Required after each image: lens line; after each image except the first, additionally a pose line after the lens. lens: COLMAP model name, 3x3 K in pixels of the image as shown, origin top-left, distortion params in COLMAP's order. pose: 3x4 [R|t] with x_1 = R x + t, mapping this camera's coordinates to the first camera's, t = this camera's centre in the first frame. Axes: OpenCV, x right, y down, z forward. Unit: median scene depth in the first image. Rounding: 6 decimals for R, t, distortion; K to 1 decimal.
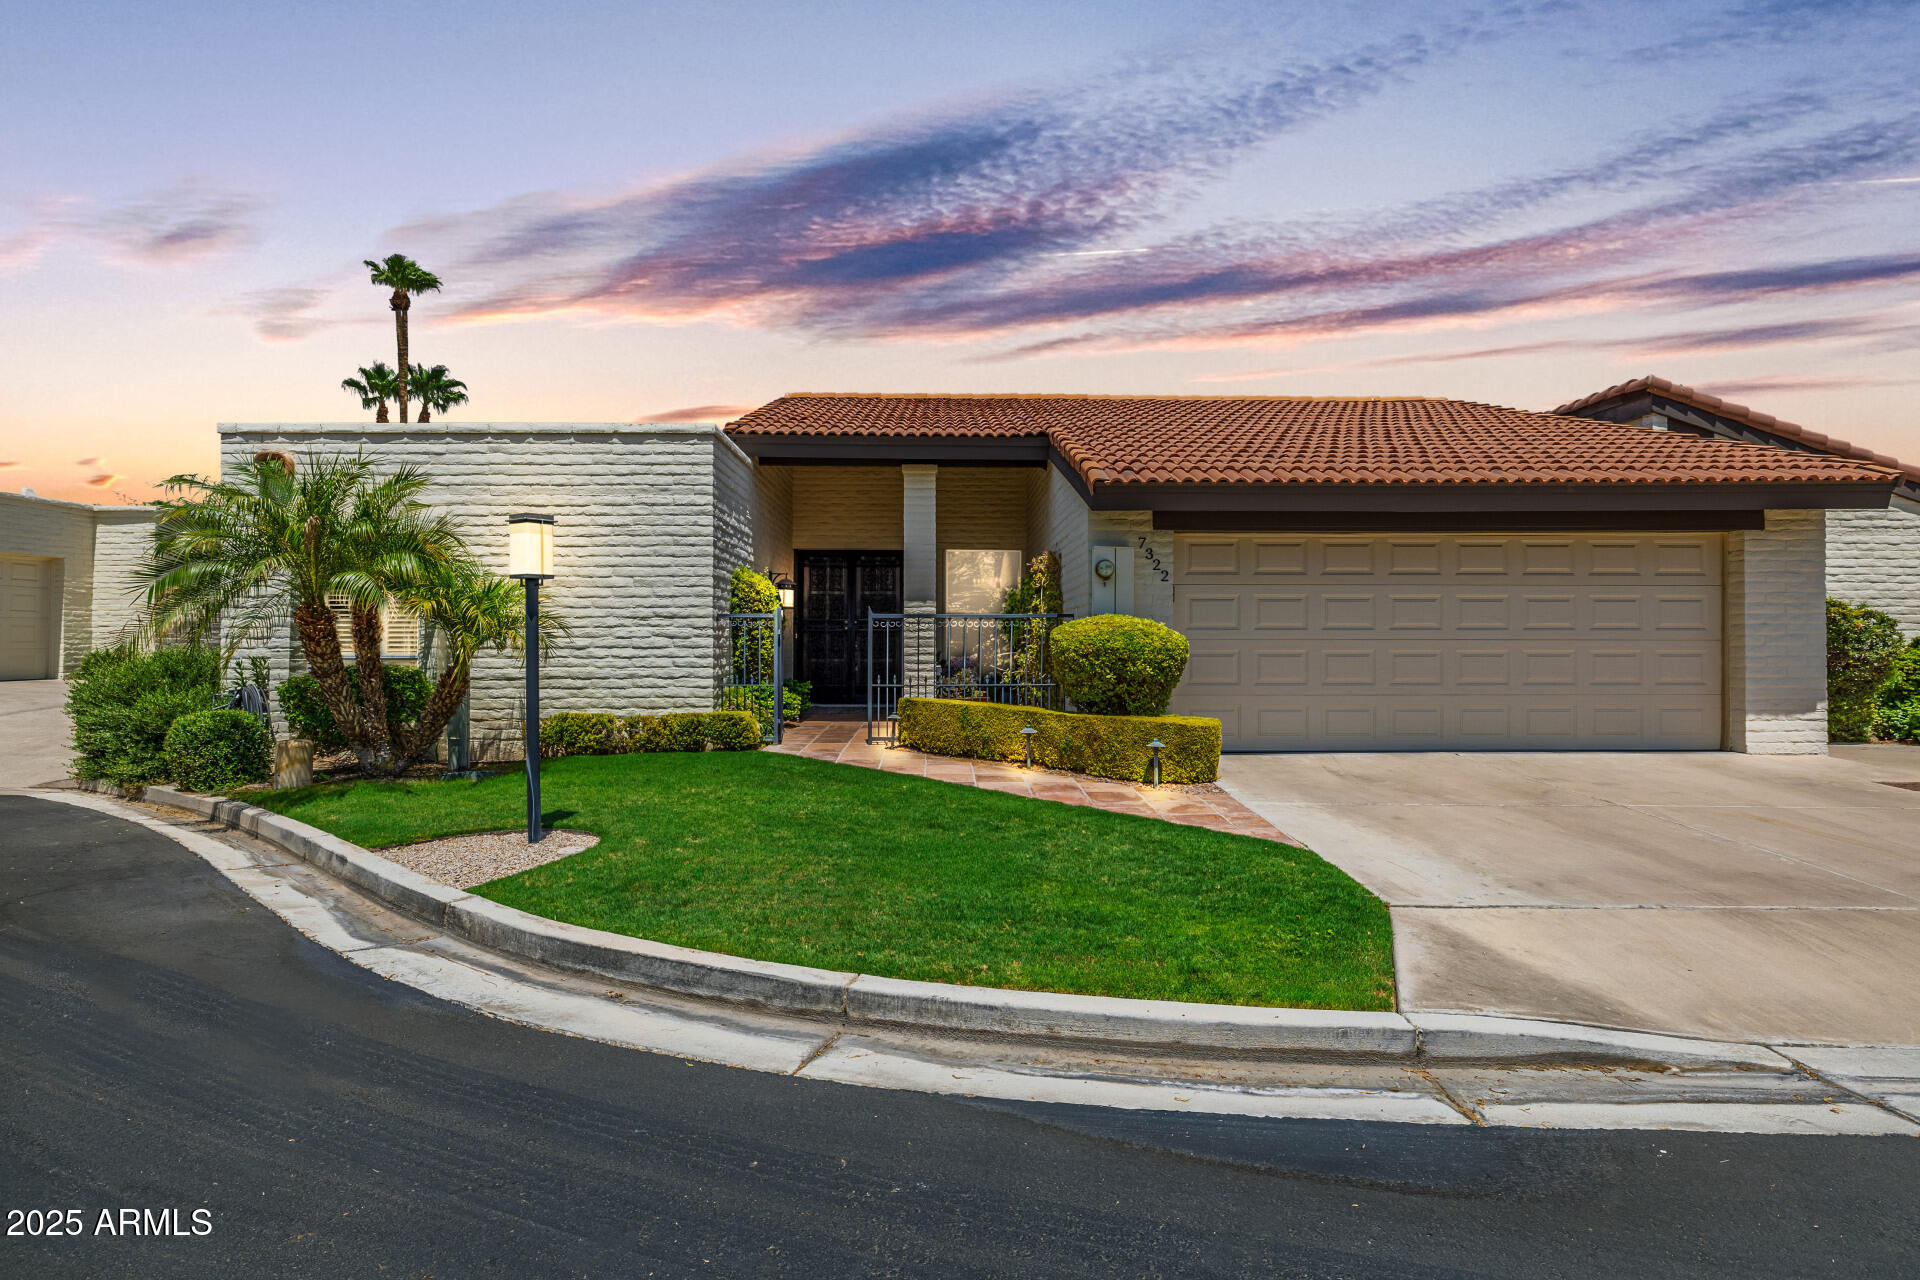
lens RADIAL K [[986.7, 0, 960.1], [0, 986.7, 643.3], [0, 0, 1]] dist [-0.000662, 0.000200]
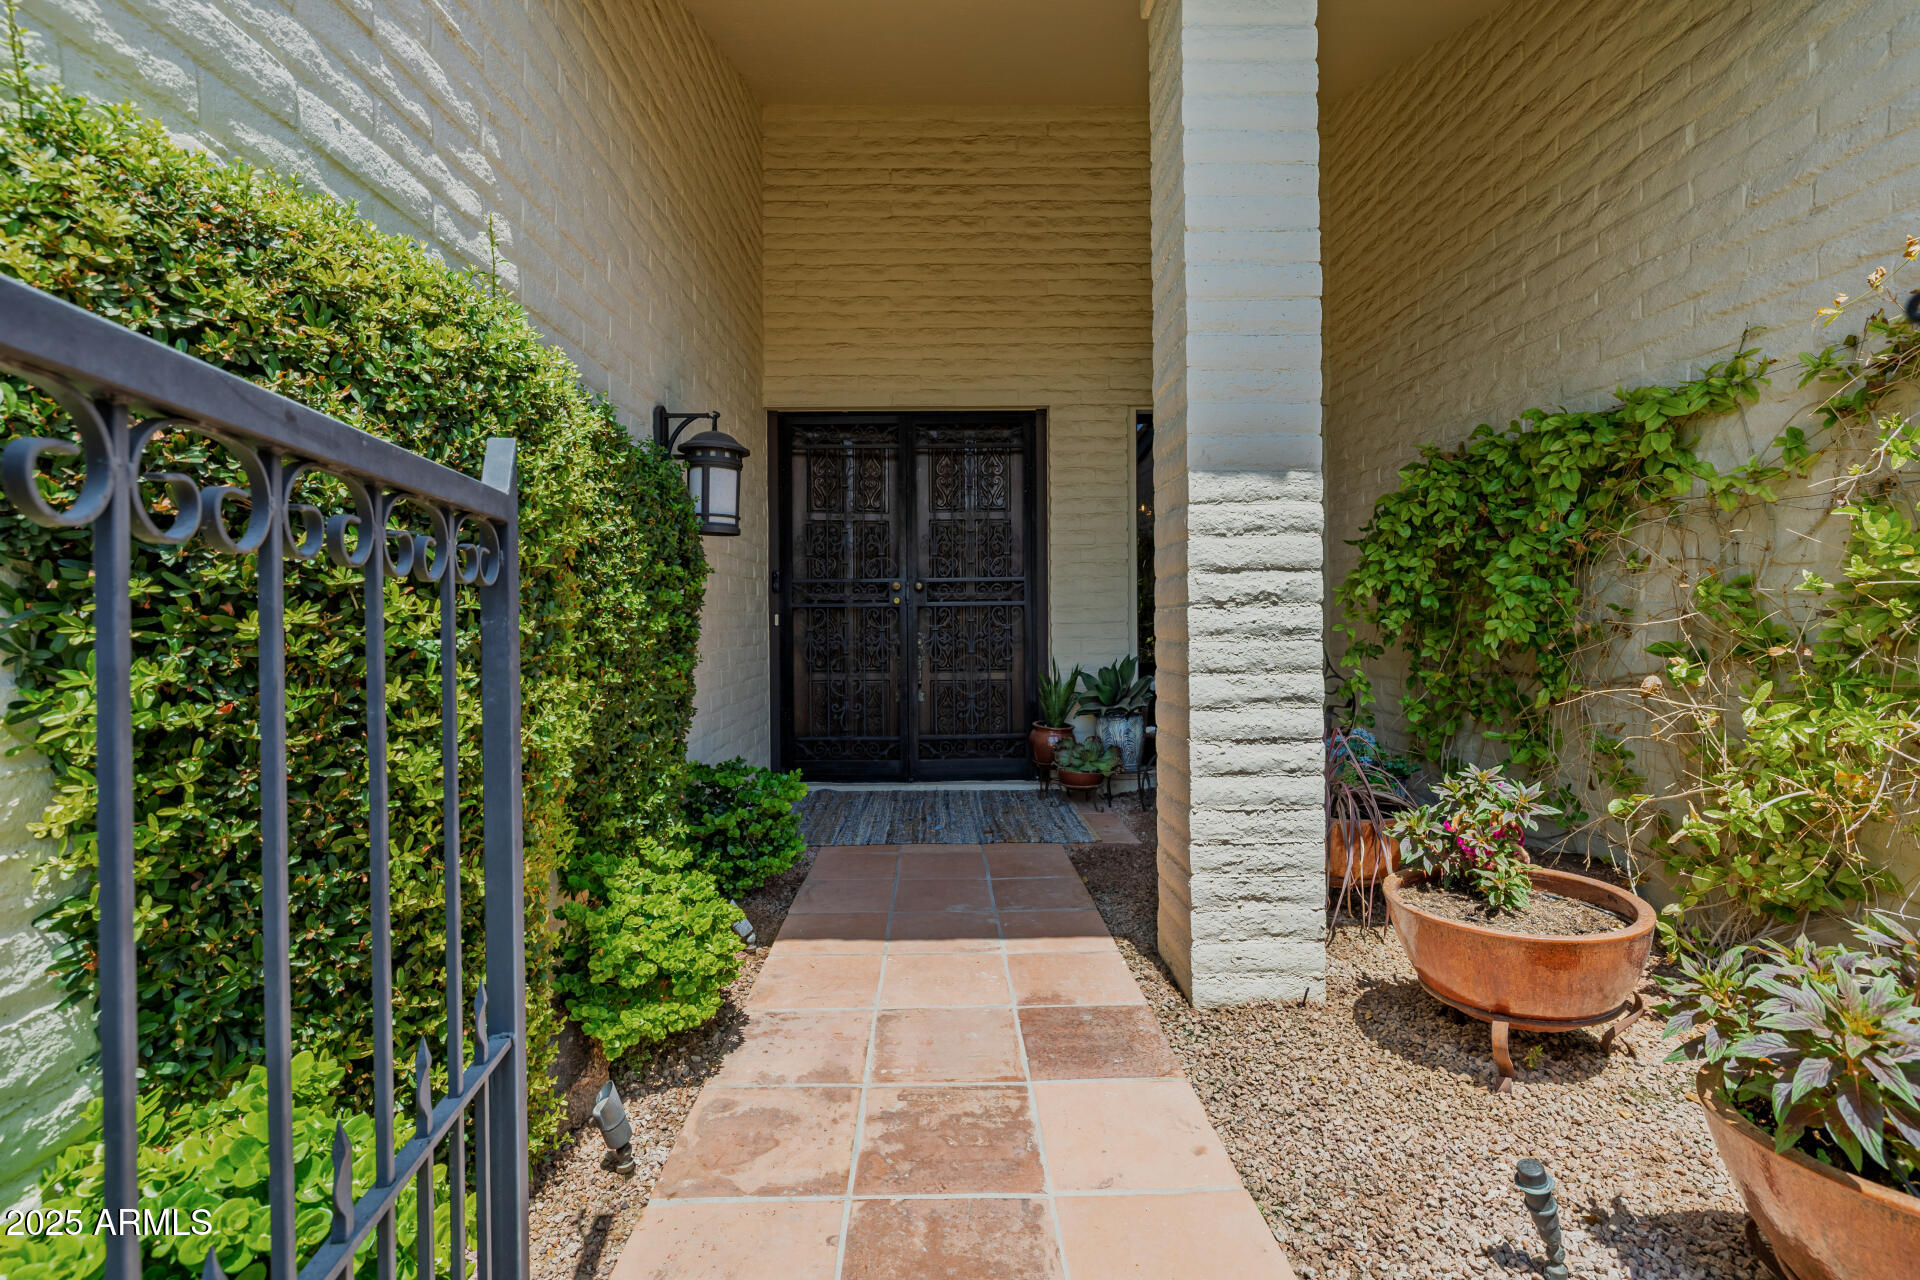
lens RADIAL K [[867.7, 0, 955.4], [0, 867.7, 632.3], [0, 0, 1]] dist [0.001184, 0.000183]
pose [[0.999923, -0.012223, 0.002356, -0.146559], [0.012181, 0.999776, 0.017287, -0.012727], [-0.002567, -0.017257, 0.999848, 1.015646]]
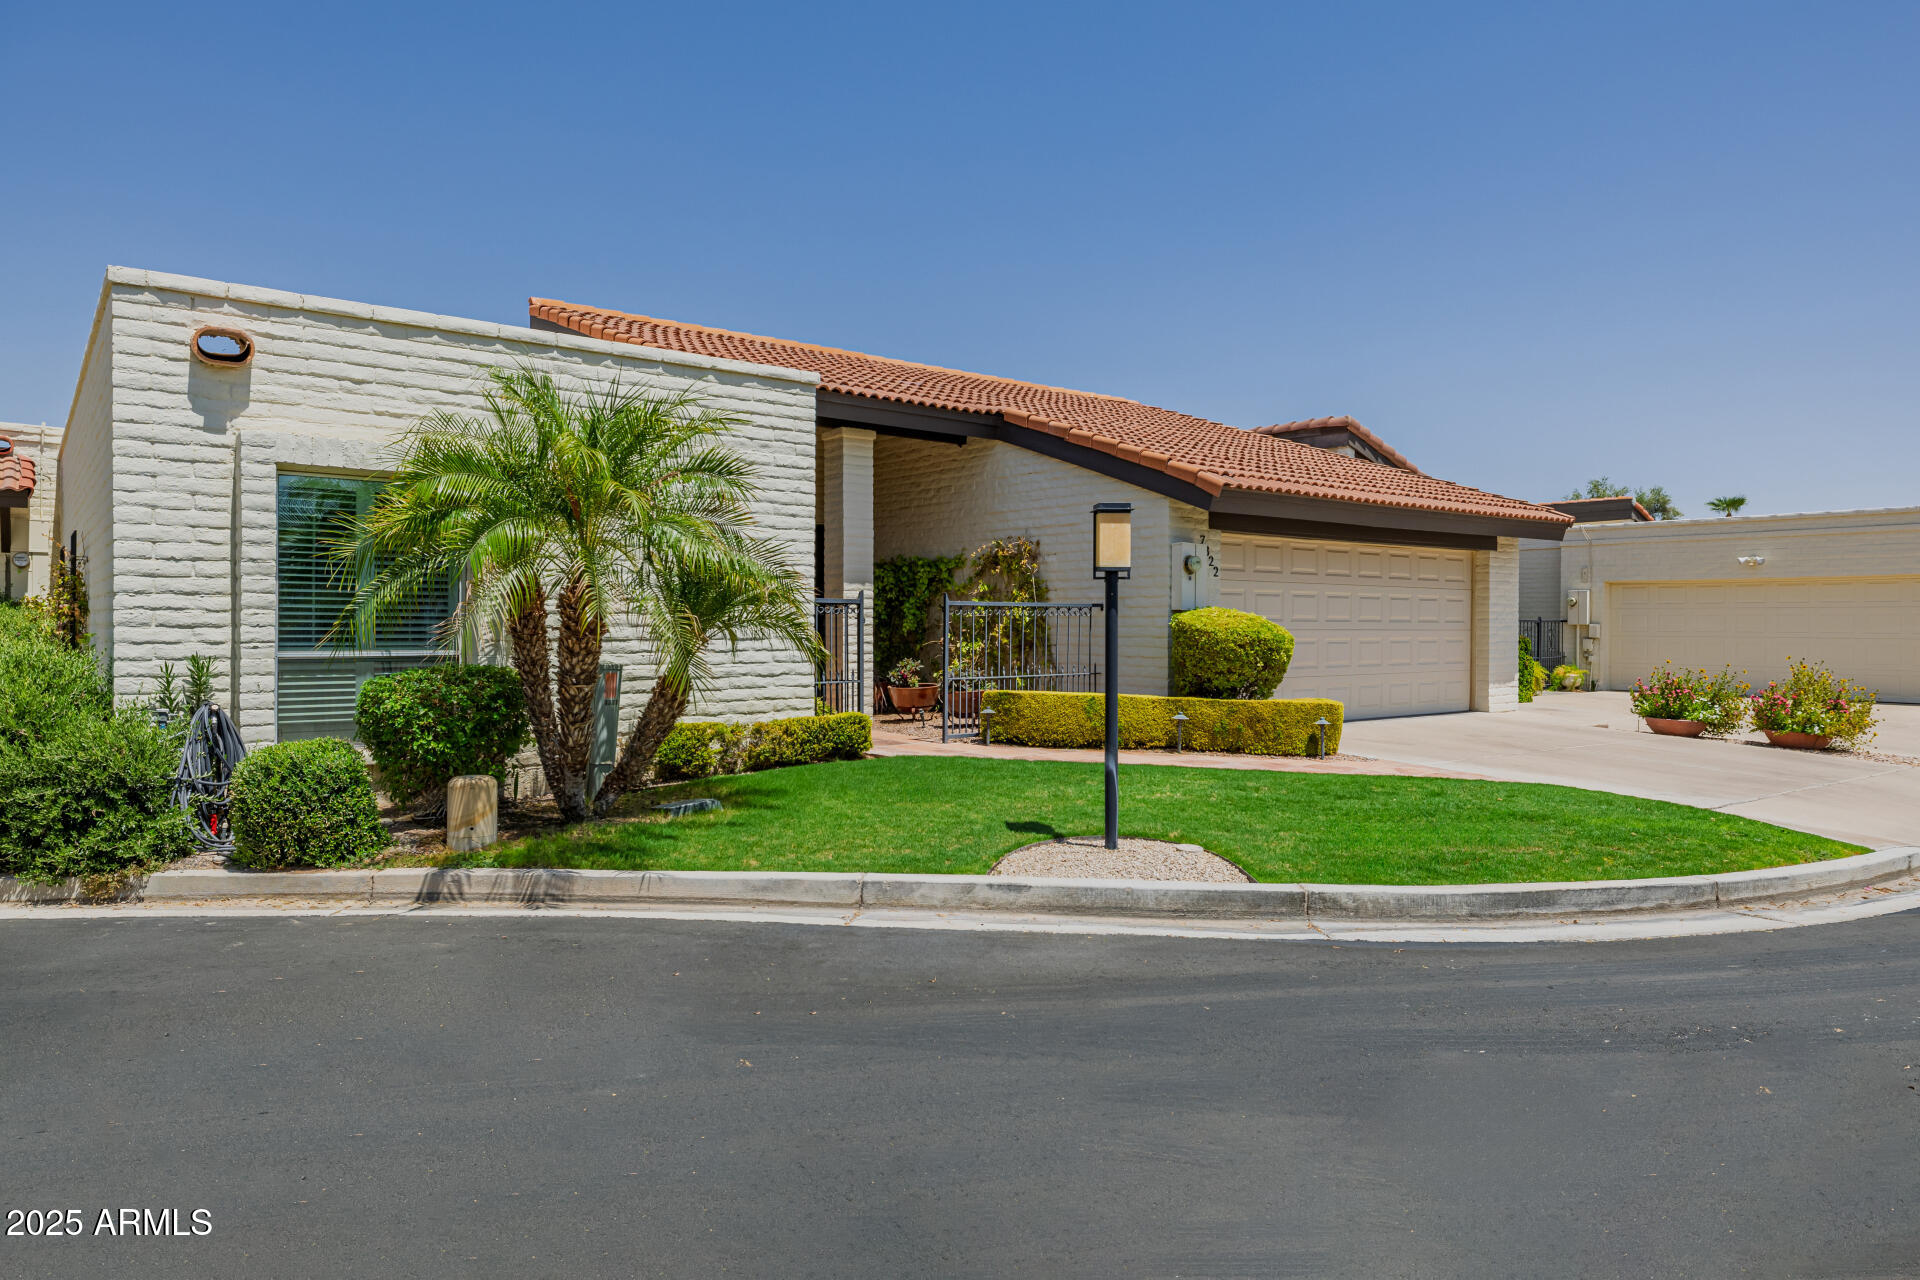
lens RADIAL K [[1210.4, 0, 960.5], [0, 1210.4, 637.1], [0, 0, 1]] dist [0.003417, 0.000246]
pose [[0.794777, -0.003740, 0.606890, -0.805500], [-0.004783, 0.999911, 0.012426, -0.010867], [-0.606883, -0.012778, 0.794688, 0.101713]]
